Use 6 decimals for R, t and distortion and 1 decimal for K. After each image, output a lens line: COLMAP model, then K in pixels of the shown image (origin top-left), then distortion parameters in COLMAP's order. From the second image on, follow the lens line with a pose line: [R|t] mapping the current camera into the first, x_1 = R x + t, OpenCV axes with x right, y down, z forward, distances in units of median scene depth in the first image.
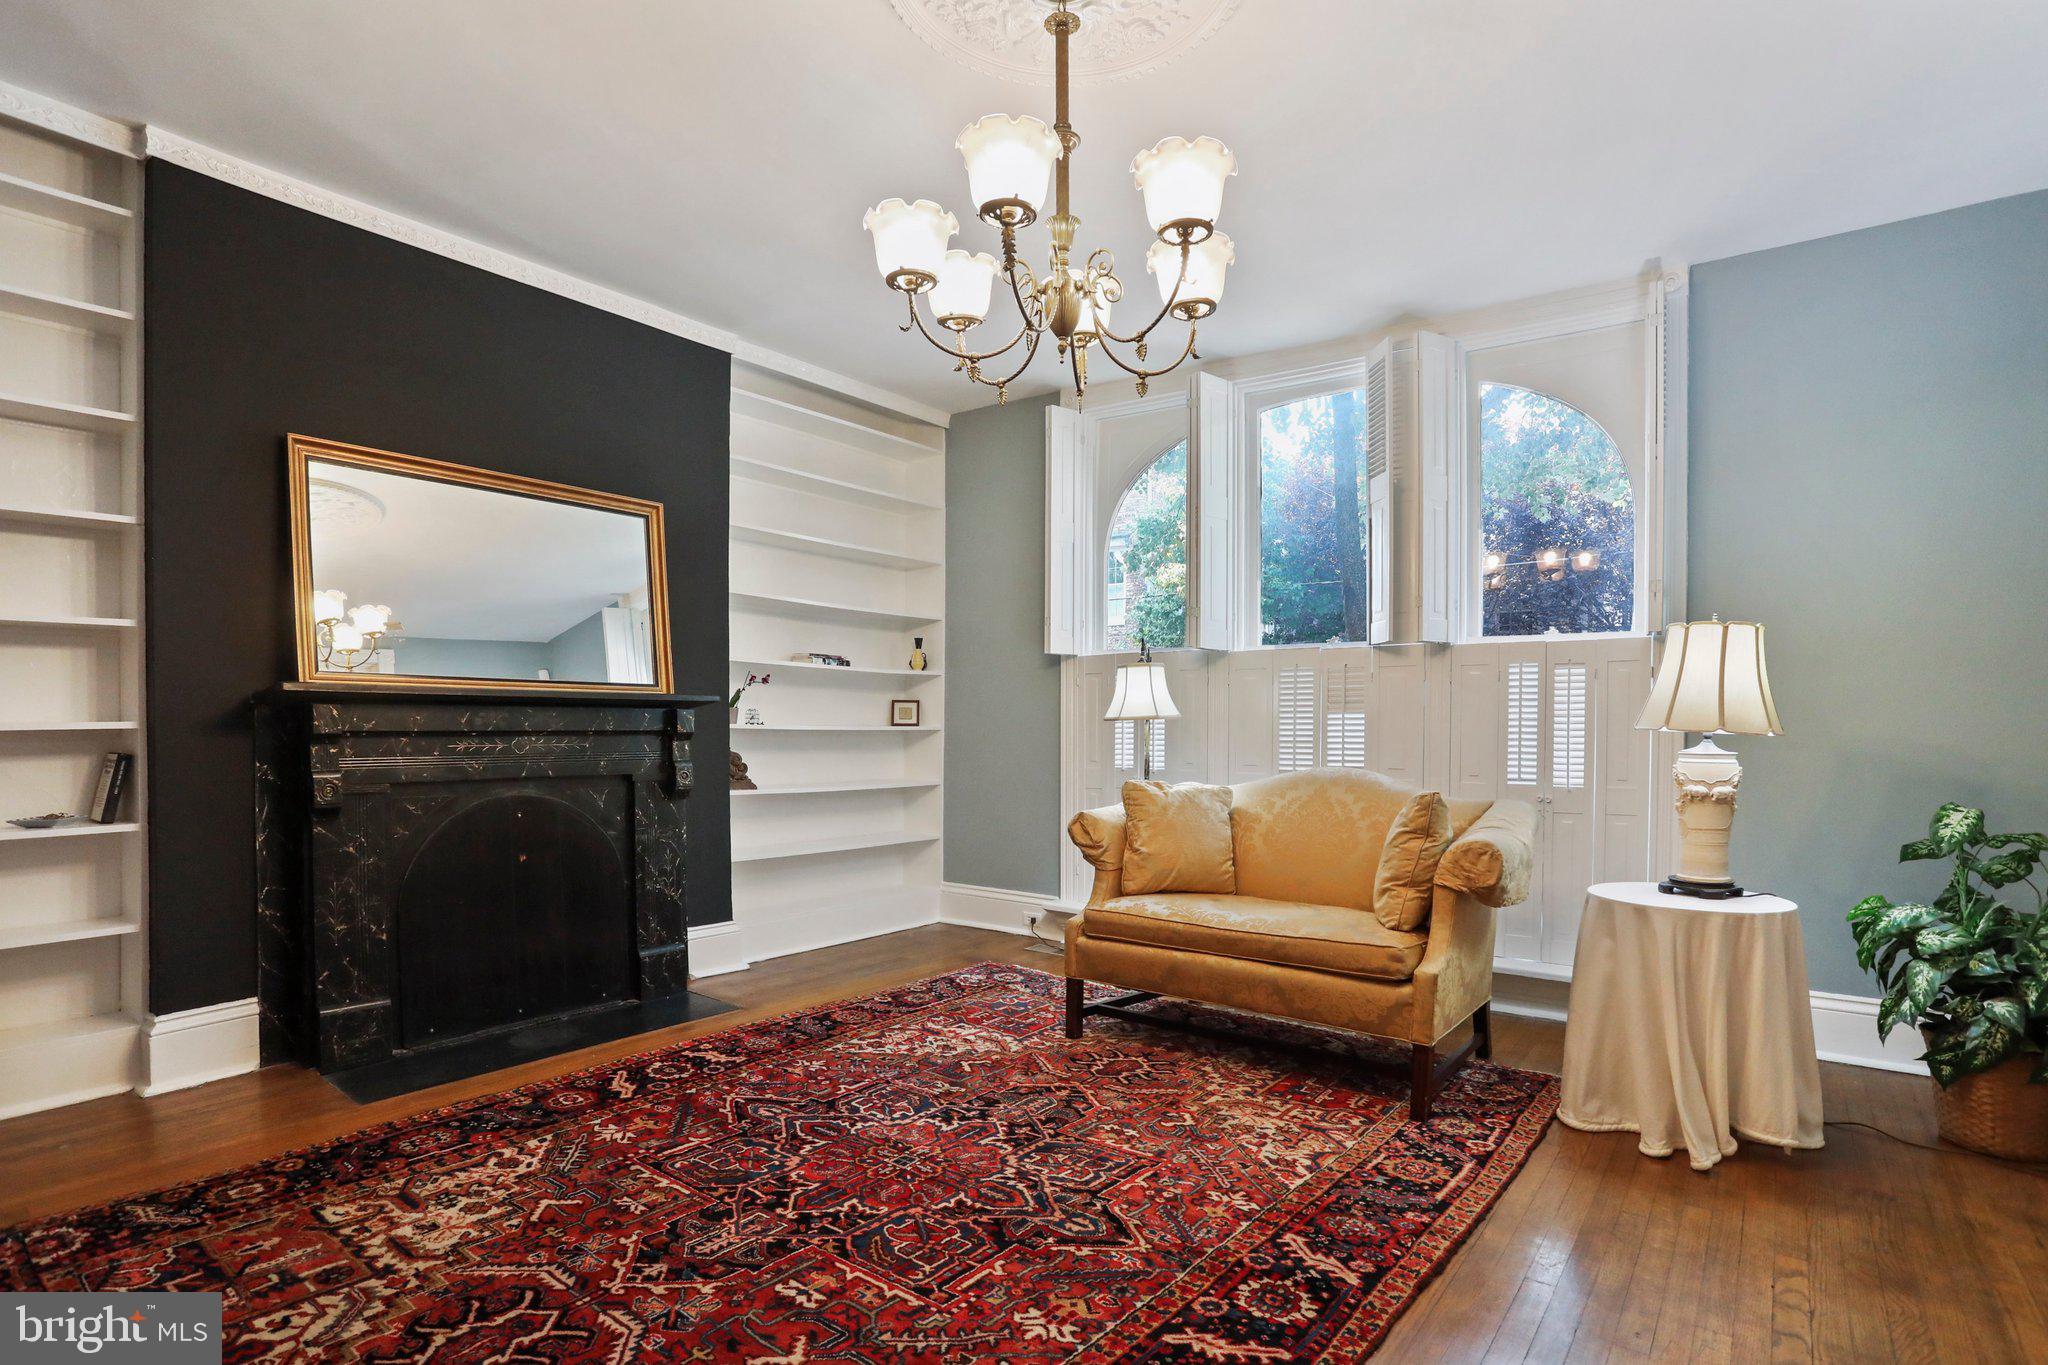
lens RADIAL K [[1034.4, 0, 1036.9], [0, 1034.4, 733.7], [0, 0, 1]] dist [-0.082691, 0.041177]
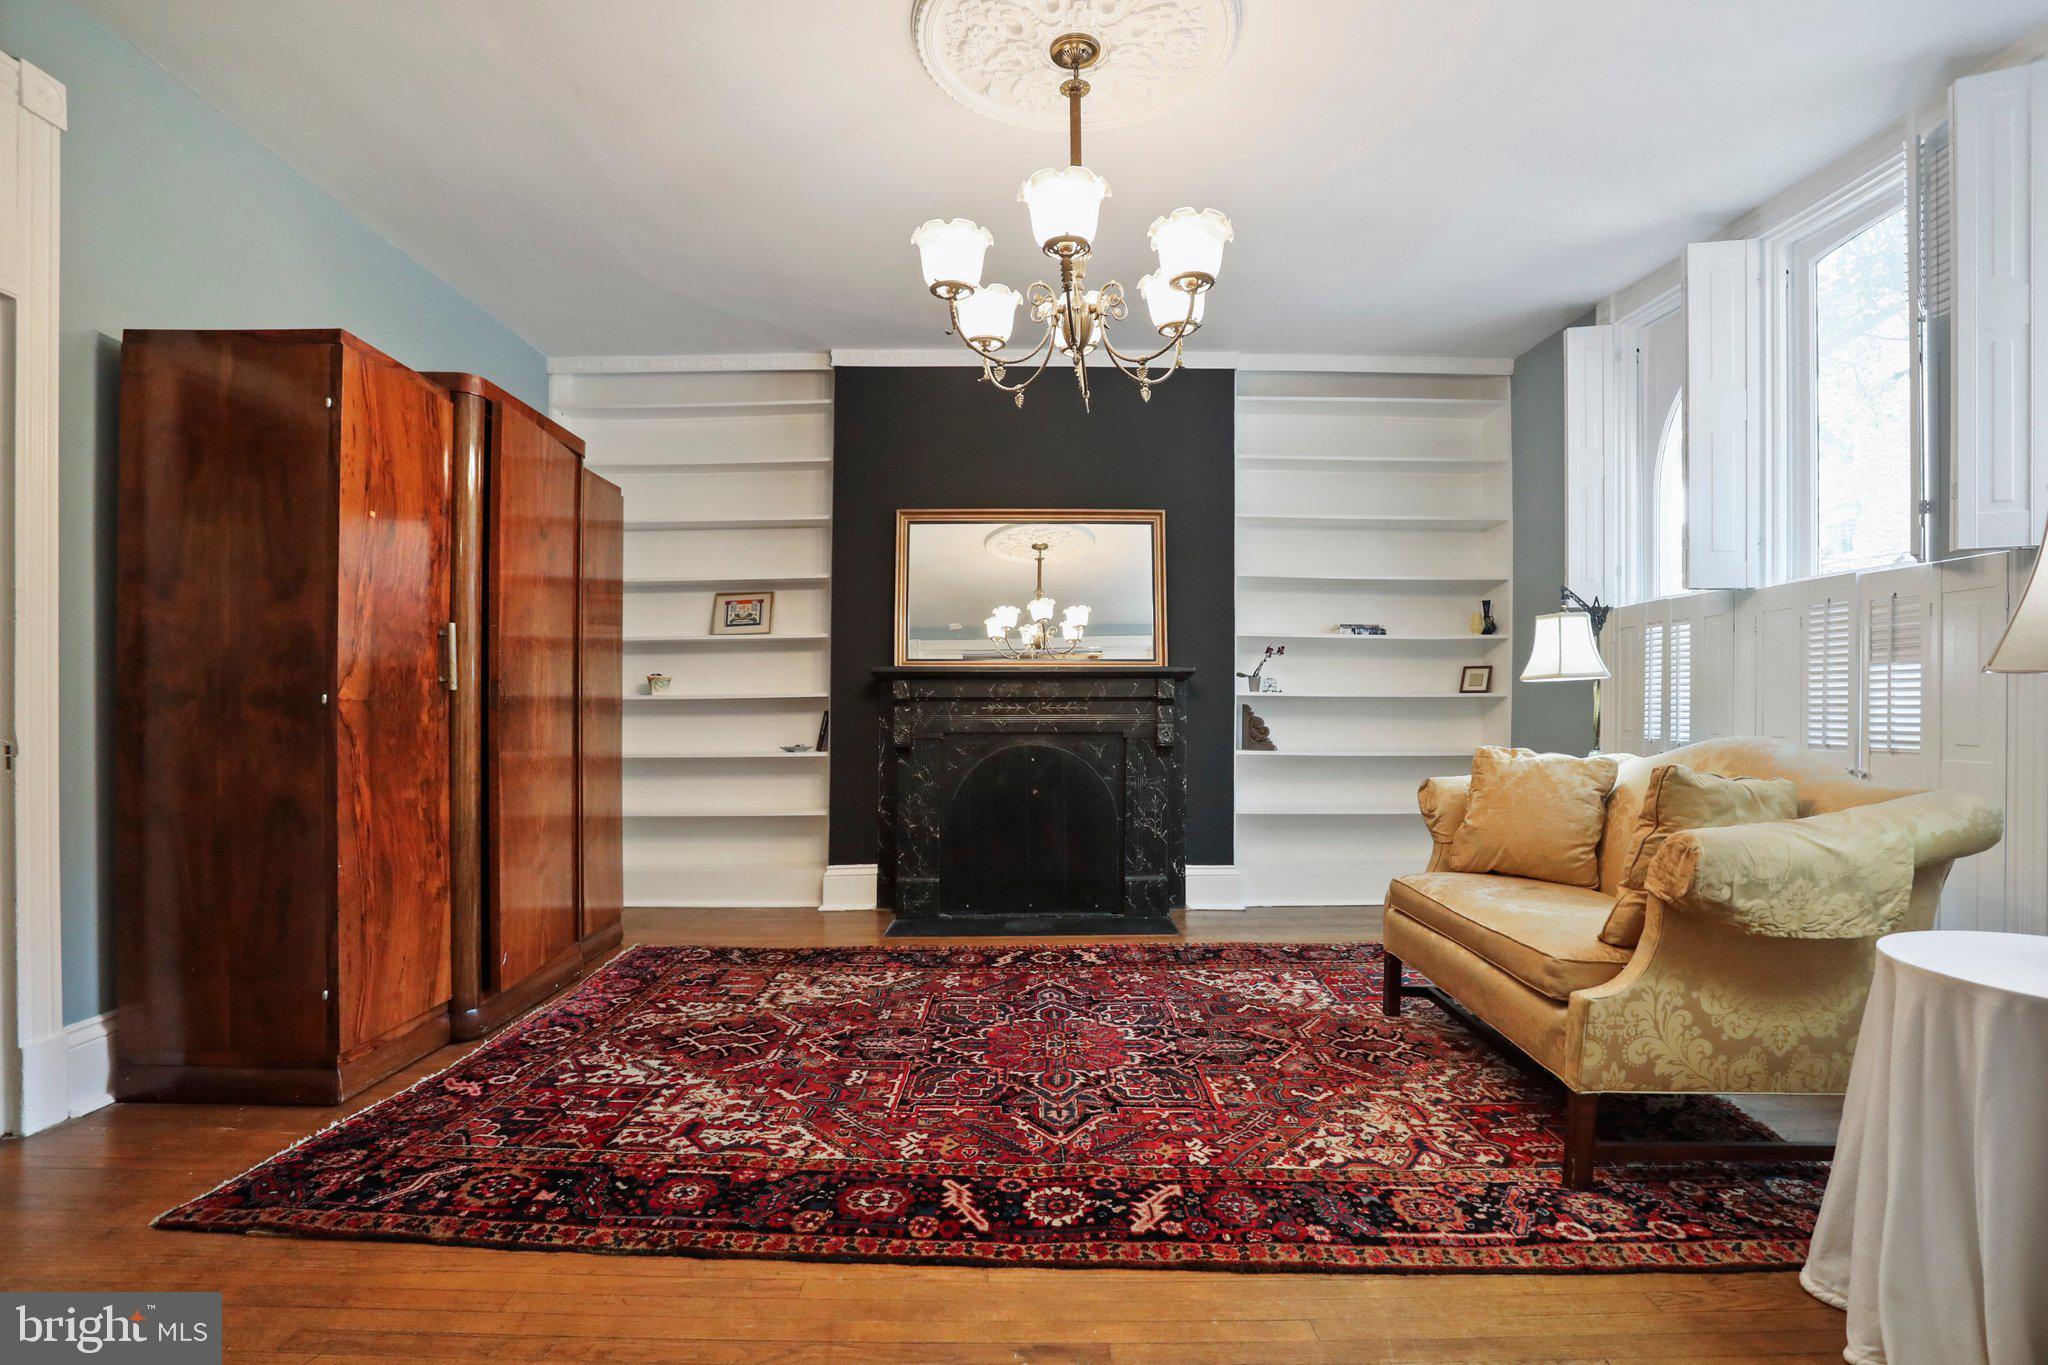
lens RADIAL K [[1015.4, 0, 1011.0], [0, 1015.4, 686.1], [0, 0, 1]] dist [-0.079000, 0.037210]
pose [[0.604459, -0.018270, -0.796427, 0.685004], [-0.002730, 0.999684, -0.025004, 0.020017], [0.796632, 0.017288, 0.604218, 0.195352]]
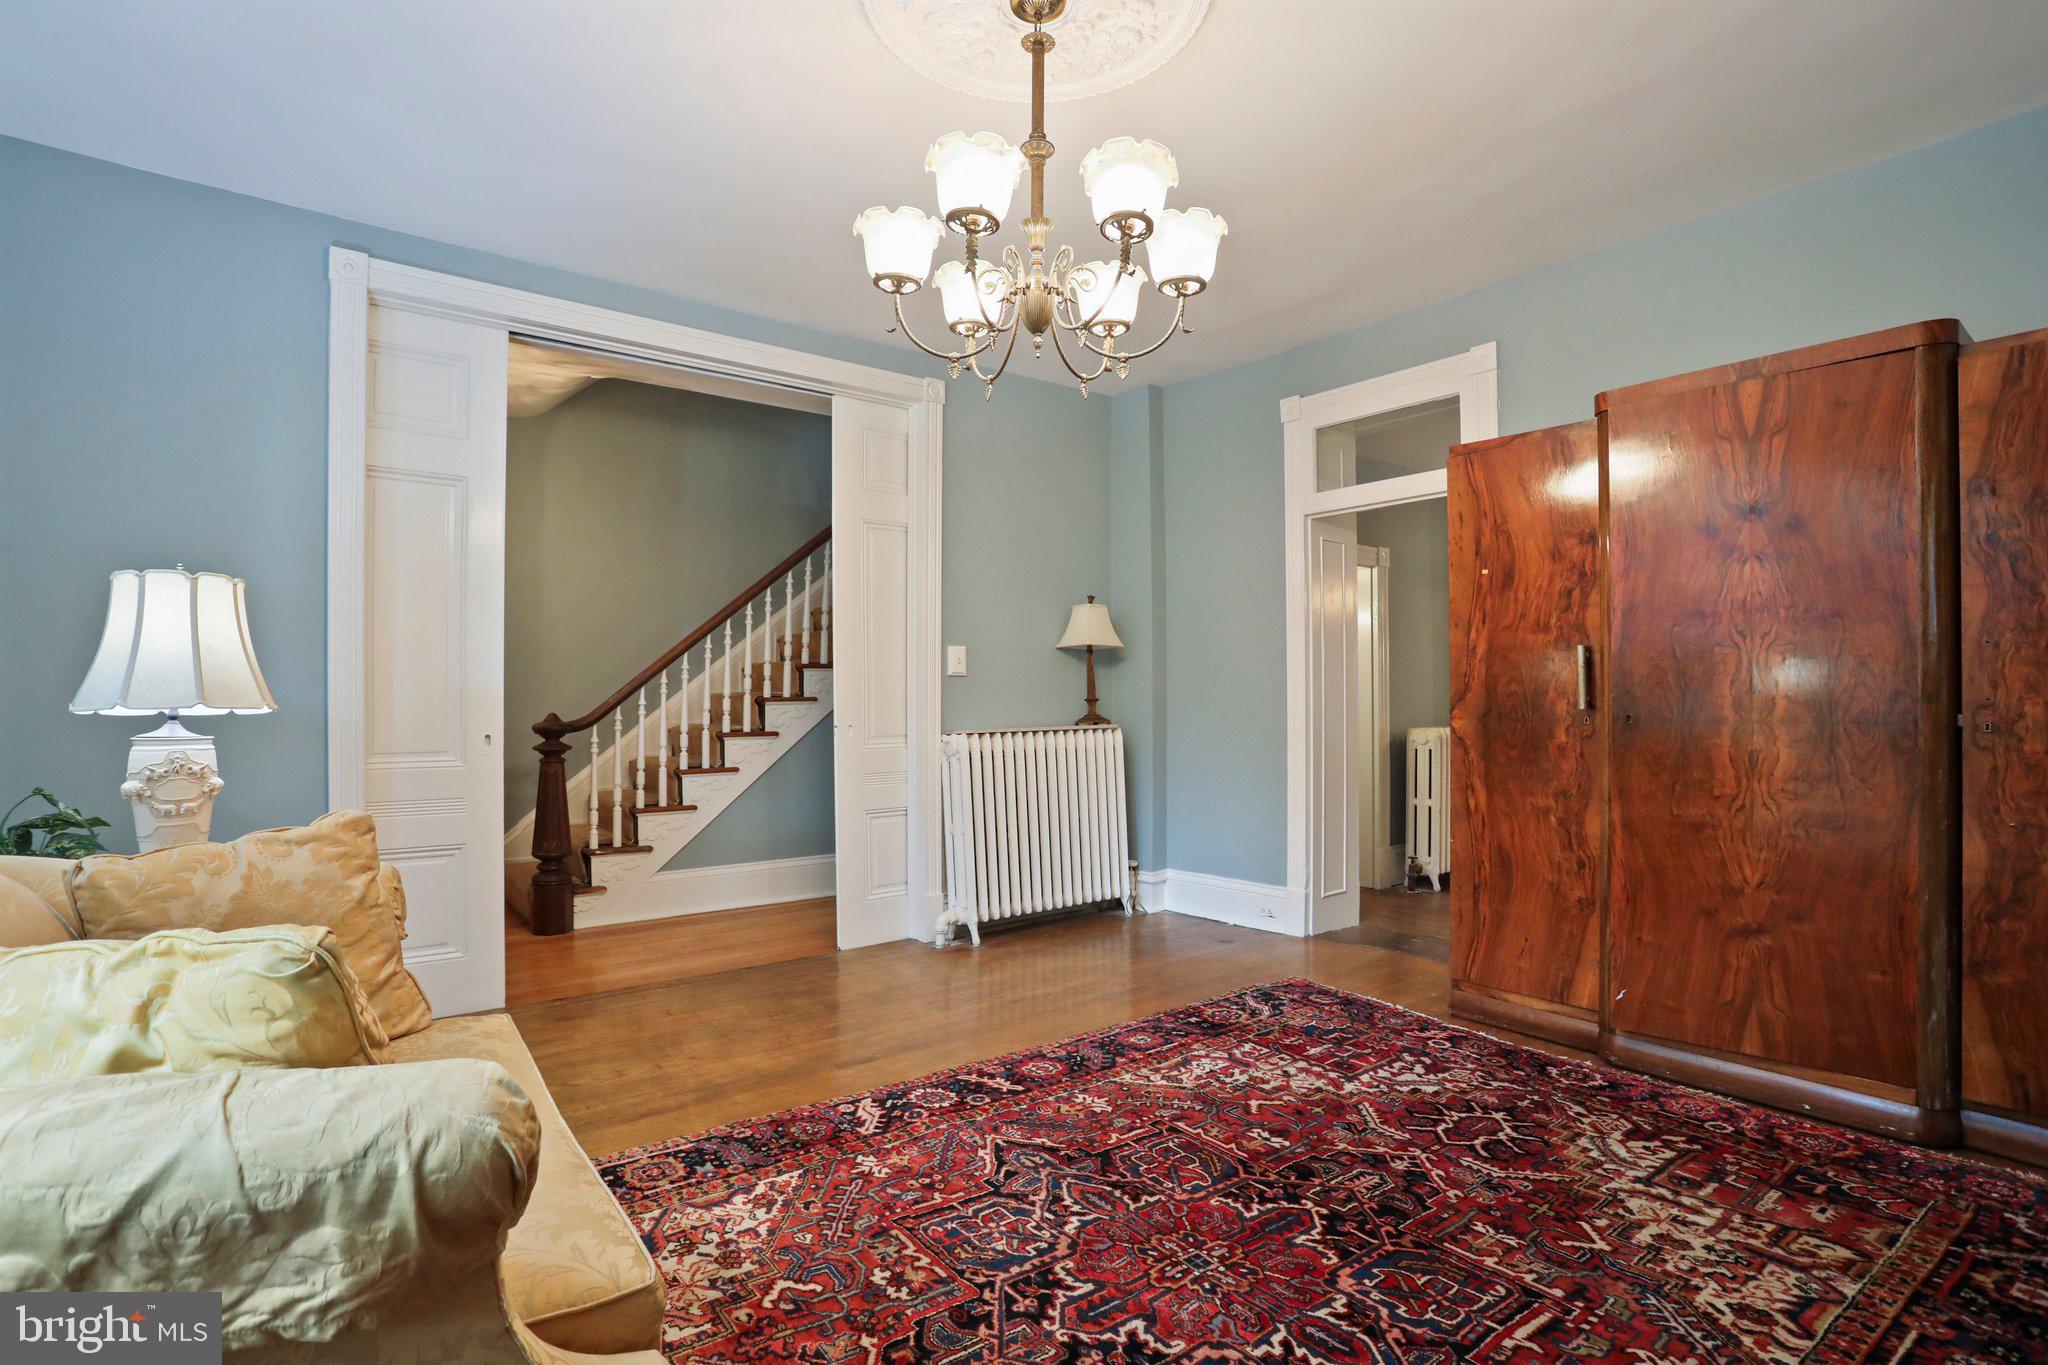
lens RADIAL K [[998.0, 0, 1038.0], [0, 998.0, 691.7], [0, 0, 1]] dist [-0.073842, 0.033855]
pose [[-0.970557, 0.001506, 0.240868, -0.164860], [-0.000315, 0.999972, -0.007522, -0.010949], [-0.240872, -0.007377, -0.970529, 1.510329]]
